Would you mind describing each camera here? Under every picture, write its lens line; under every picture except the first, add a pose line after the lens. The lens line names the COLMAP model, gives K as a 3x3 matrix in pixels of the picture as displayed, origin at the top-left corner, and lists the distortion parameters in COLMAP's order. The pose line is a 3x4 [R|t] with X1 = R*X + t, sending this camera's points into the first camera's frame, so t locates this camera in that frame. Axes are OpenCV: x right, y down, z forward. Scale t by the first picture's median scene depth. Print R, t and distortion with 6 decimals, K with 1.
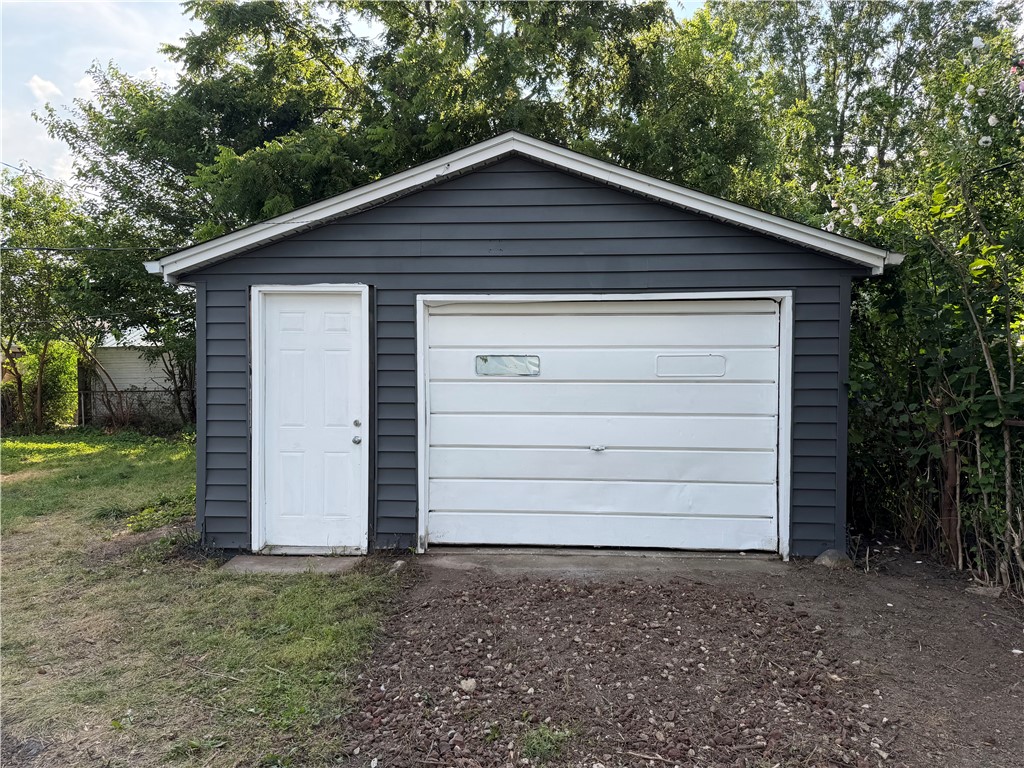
lens RADIAL K [[717.2, 0, 512.0], [0, 717.2, 384.0], [0, 0, 1]] dist [0.055788, -0.079307]
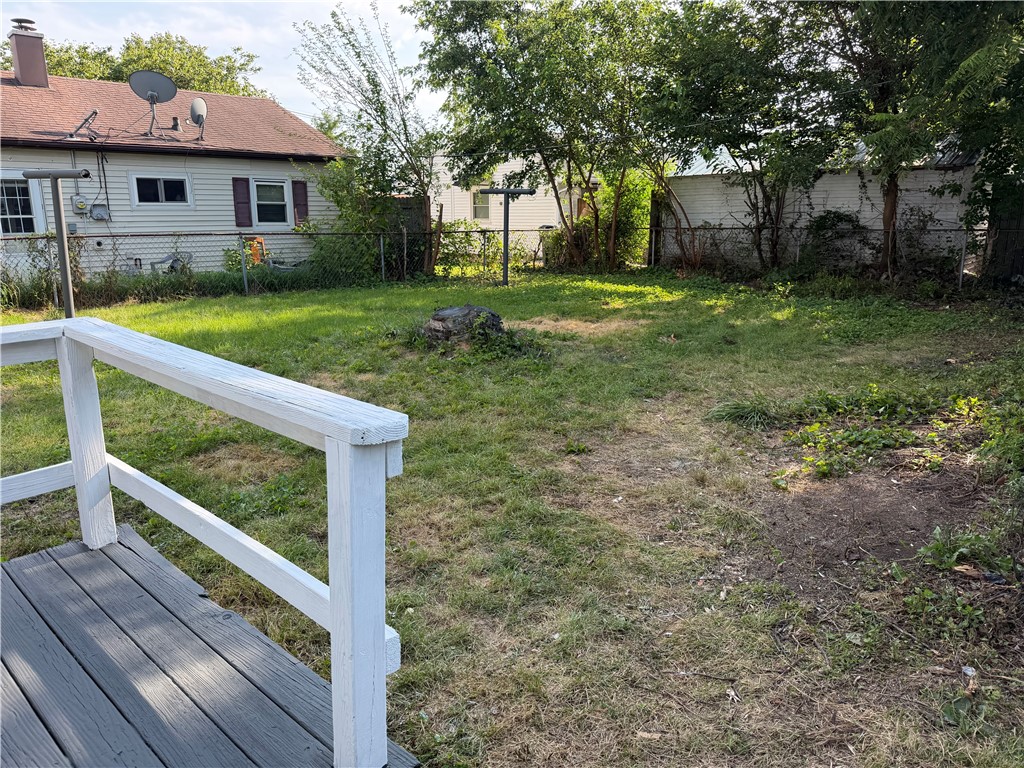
lens RADIAL K [[717.2, 0, 512.0], [0, 717.2, 384.0], [0, 0, 1]] dist [0.055788, -0.079307]
pose [[0.773274, 0.147371, -0.616708, -0.150066], [-0.012675, 0.976014, 0.217340, 0.007352], [0.633945, -0.160247, 0.756594, 0.178039]]
